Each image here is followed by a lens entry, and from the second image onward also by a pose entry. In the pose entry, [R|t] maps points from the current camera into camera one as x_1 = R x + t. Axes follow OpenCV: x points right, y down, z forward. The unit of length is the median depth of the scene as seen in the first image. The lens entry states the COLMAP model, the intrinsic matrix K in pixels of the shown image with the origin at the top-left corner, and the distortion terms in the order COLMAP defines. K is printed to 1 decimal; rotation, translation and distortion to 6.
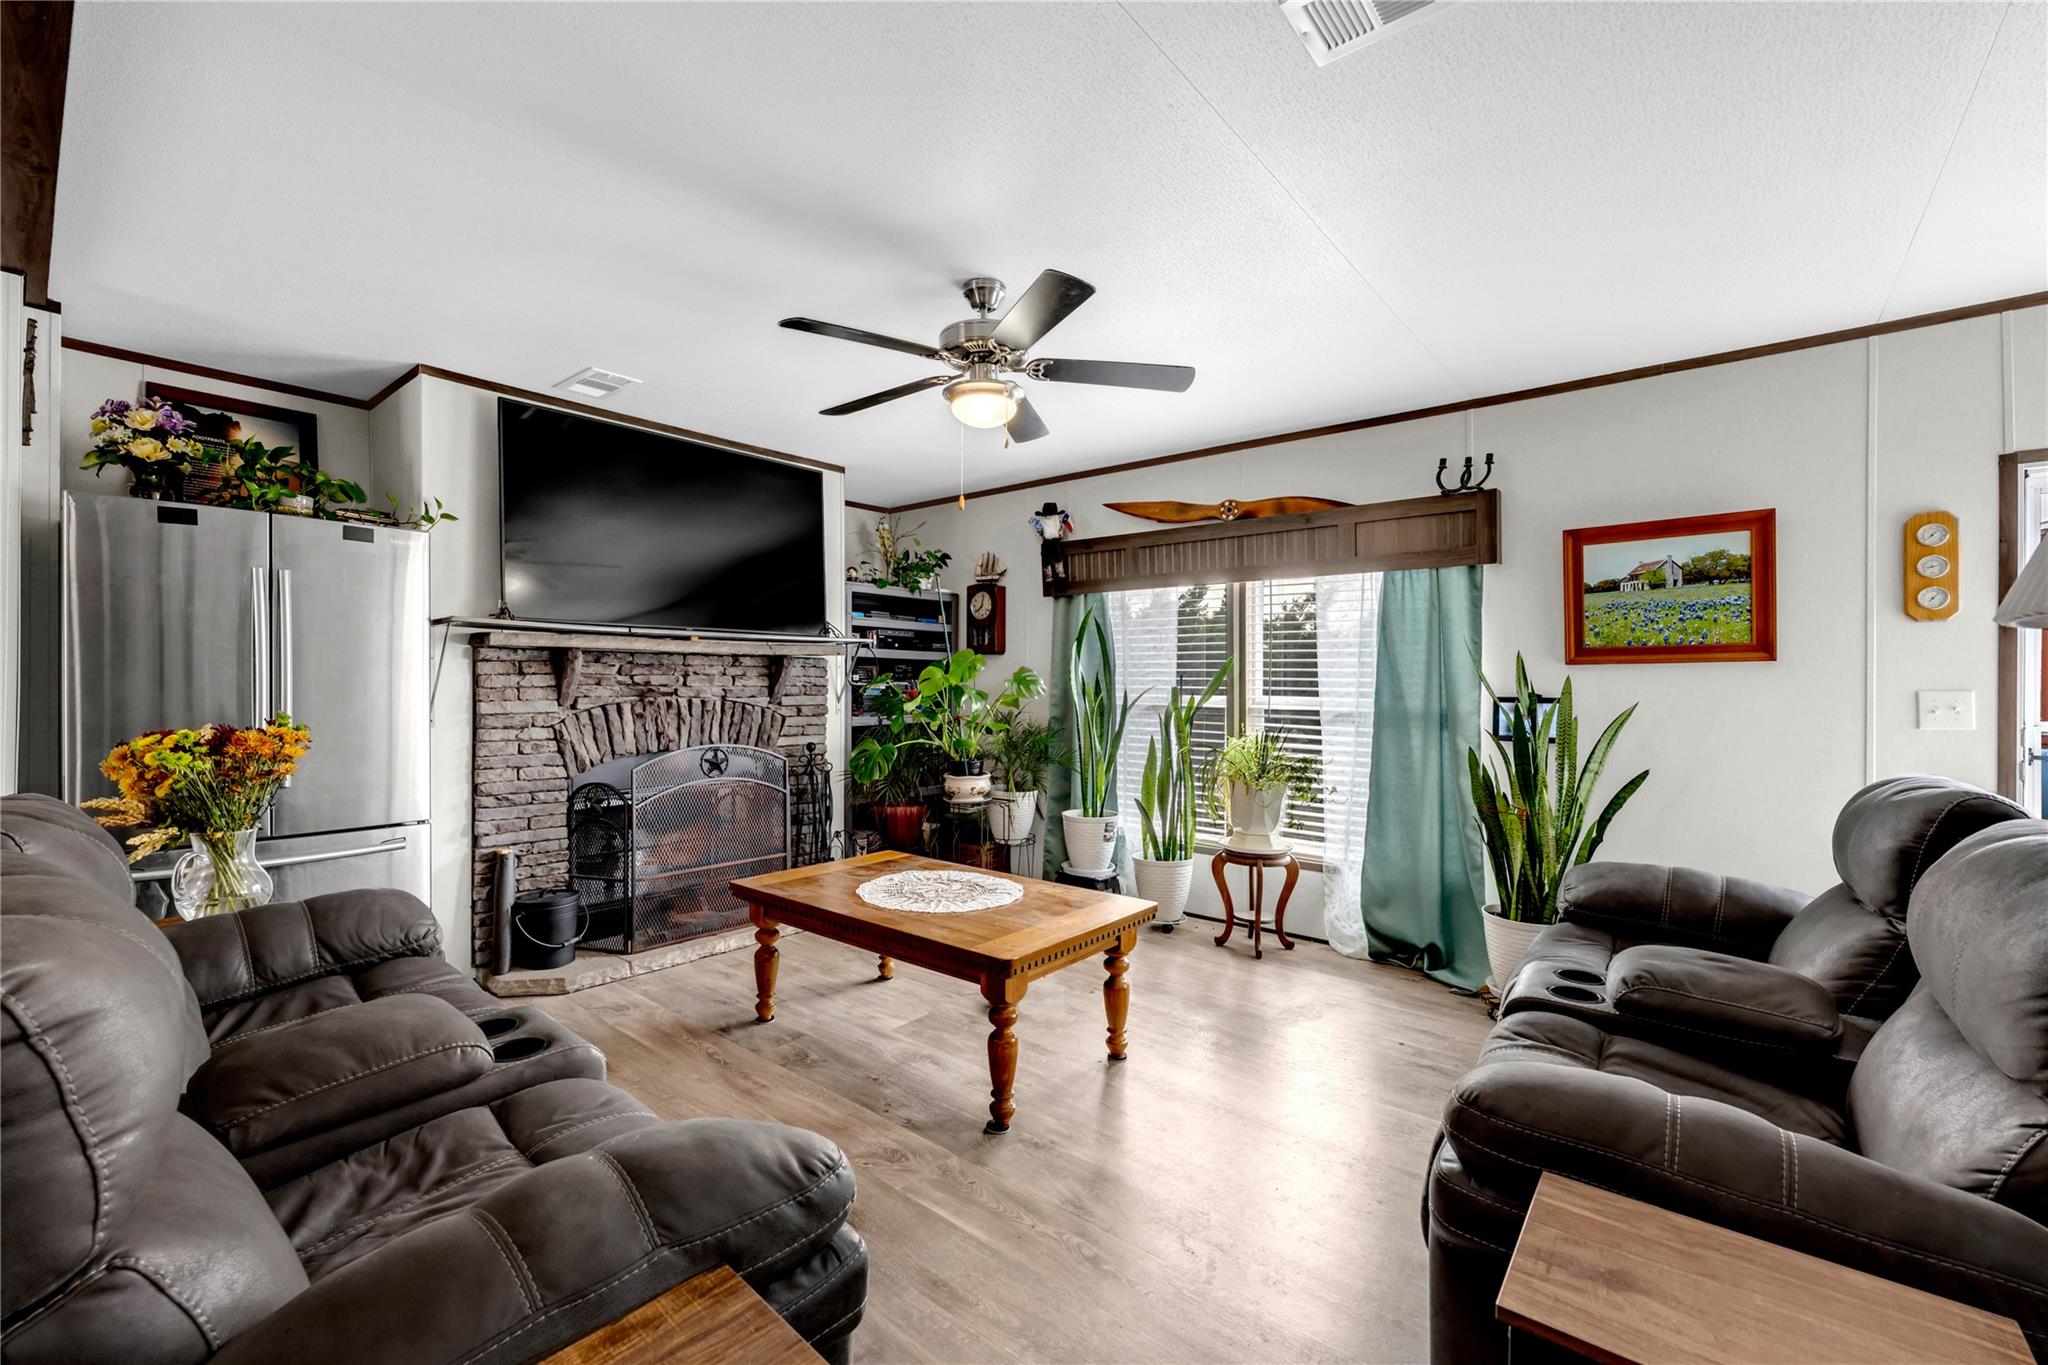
lens RADIAL K [[865.3, 0, 1029.5], [0, 865.3, 684.9], [0, 0, 1]] dist [-0.000808, -0.000197]
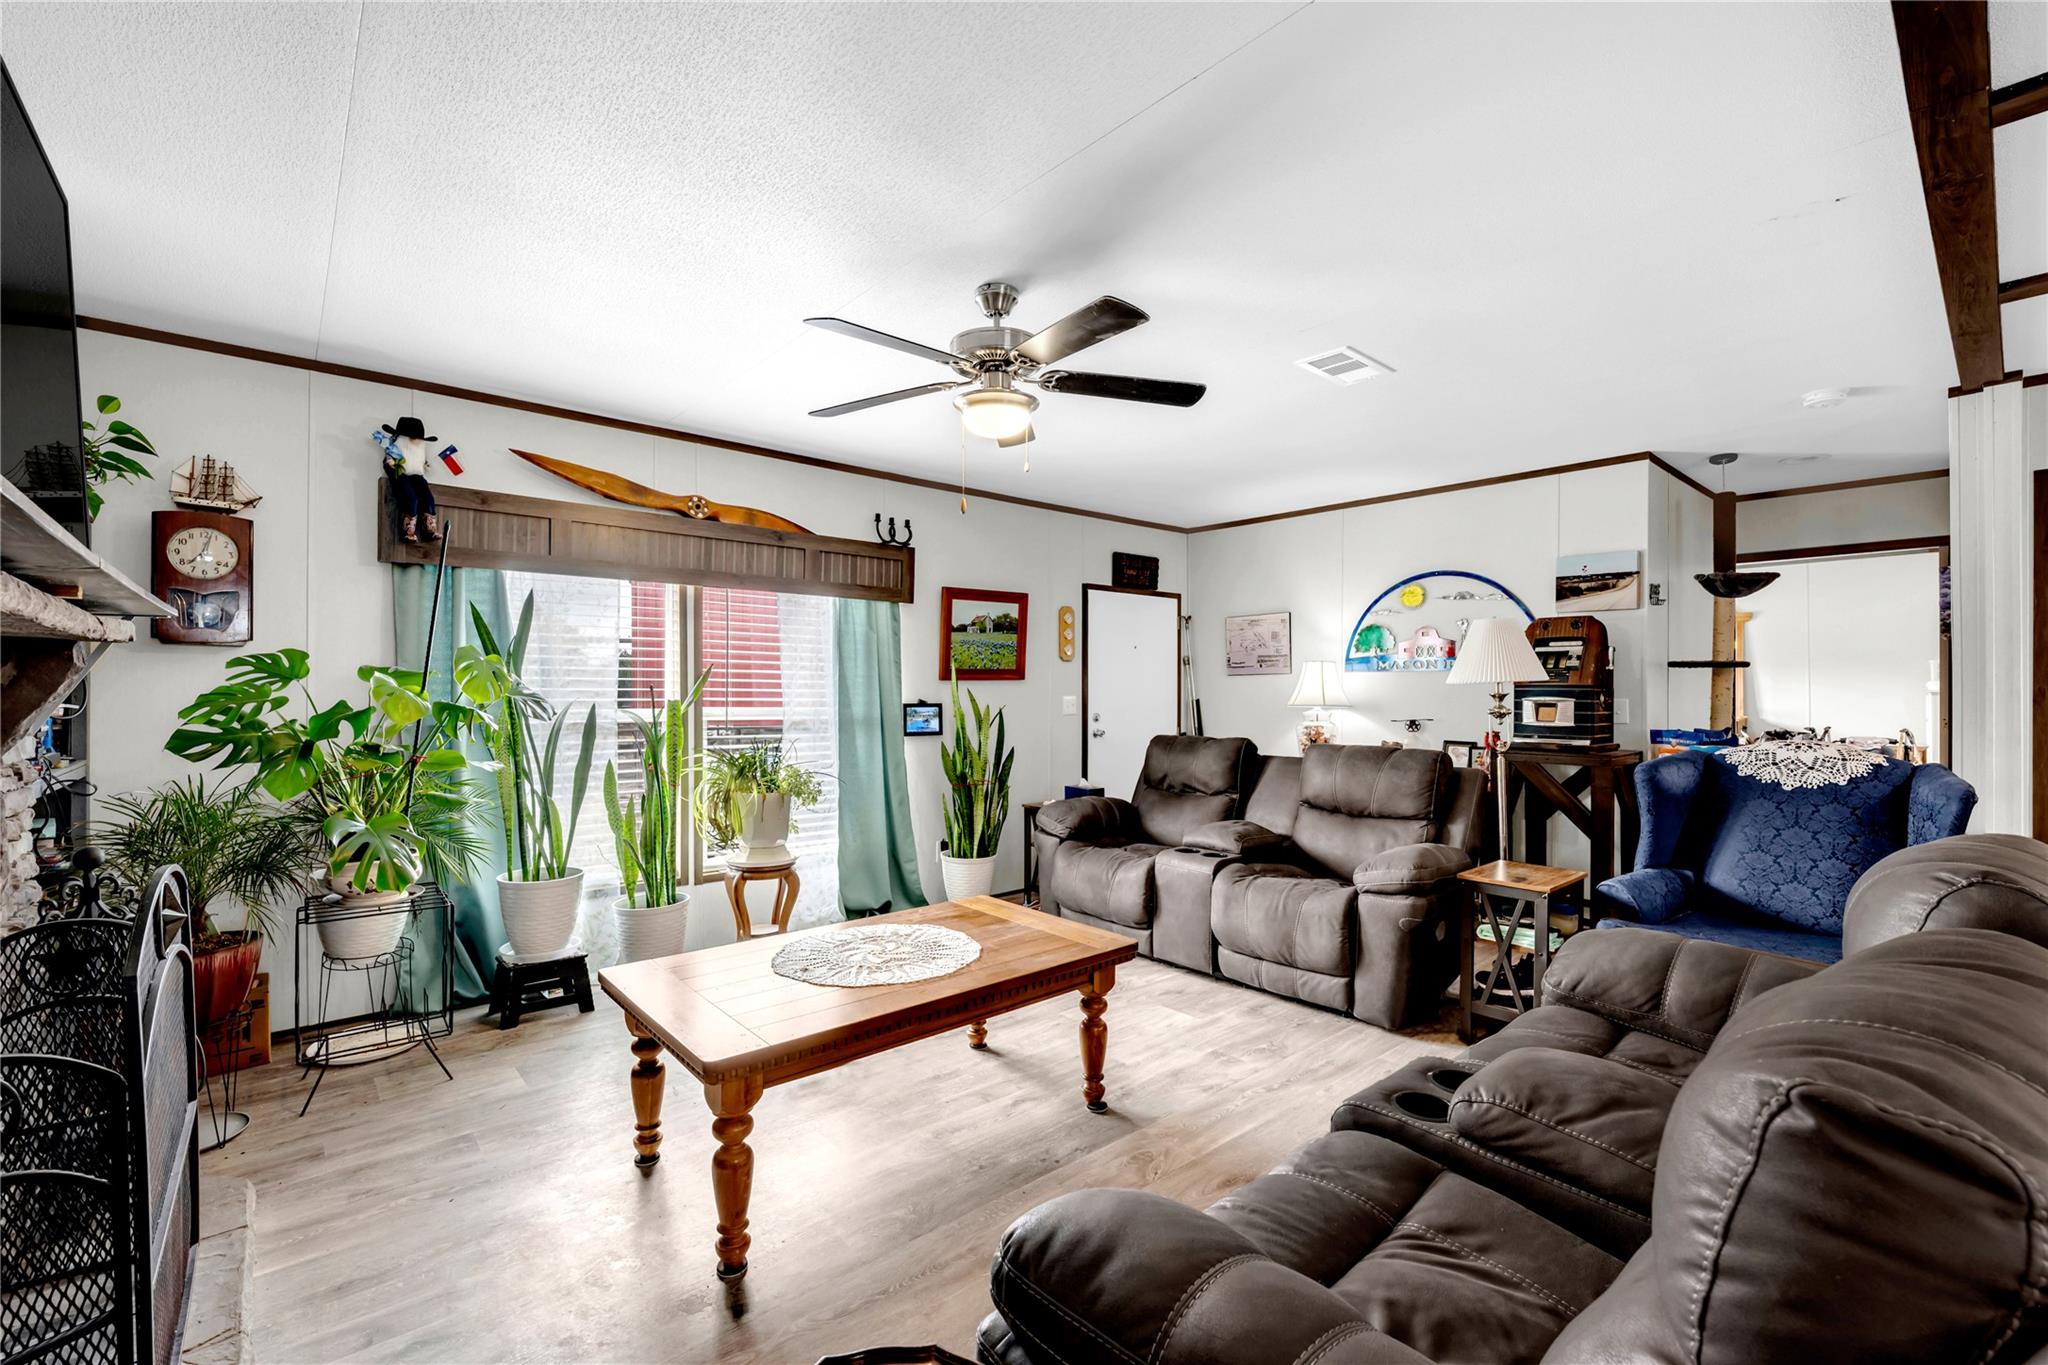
lens RADIAL K [[865.3, 0, 1029.5], [0, 865.3, 684.9], [0, 0, 1]] dist [-0.000808, -0.000197]
pose [[0.157529, -0.002580, 0.987511, -0.691915], [-0.001558, 0.999995, 0.002861, -0.017077], [-0.987513, -0.001989, 0.157524, 0.558249]]
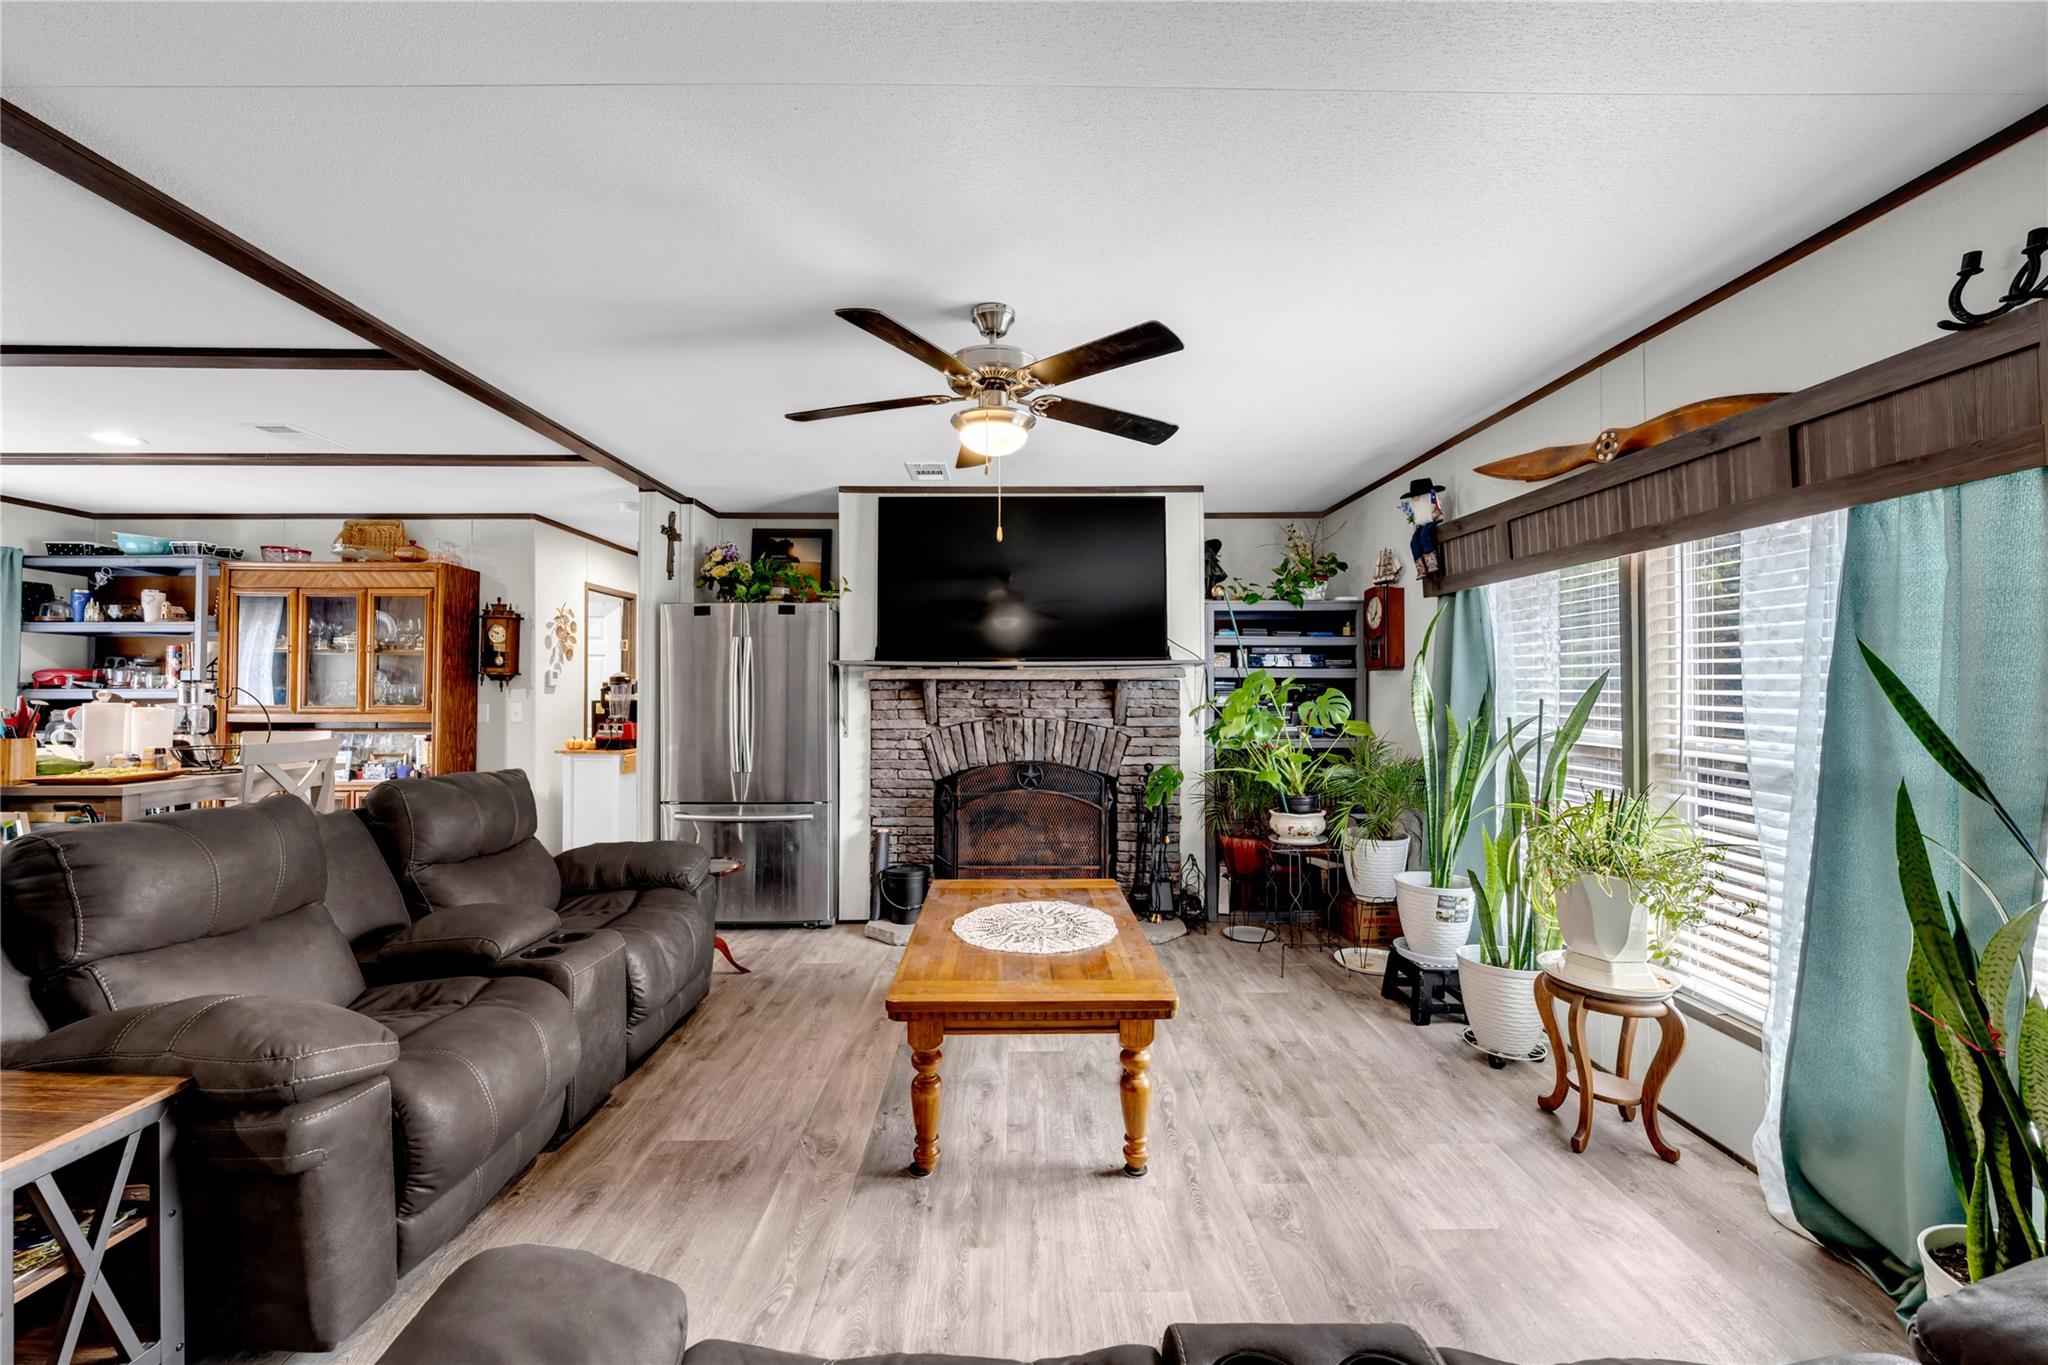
lens RADIAL K [[827.5, 0, 1018.3], [0, 827.5, 677.9], [0, 0, 1]] dist [-0.001765, -0.000321]
pose [[0.641965, -0.015927, -0.766569, 0.464782], [0.003923, 0.999839, -0.017489, -0.020734], [0.766724, 0.008220, 0.641924, 0.292087]]
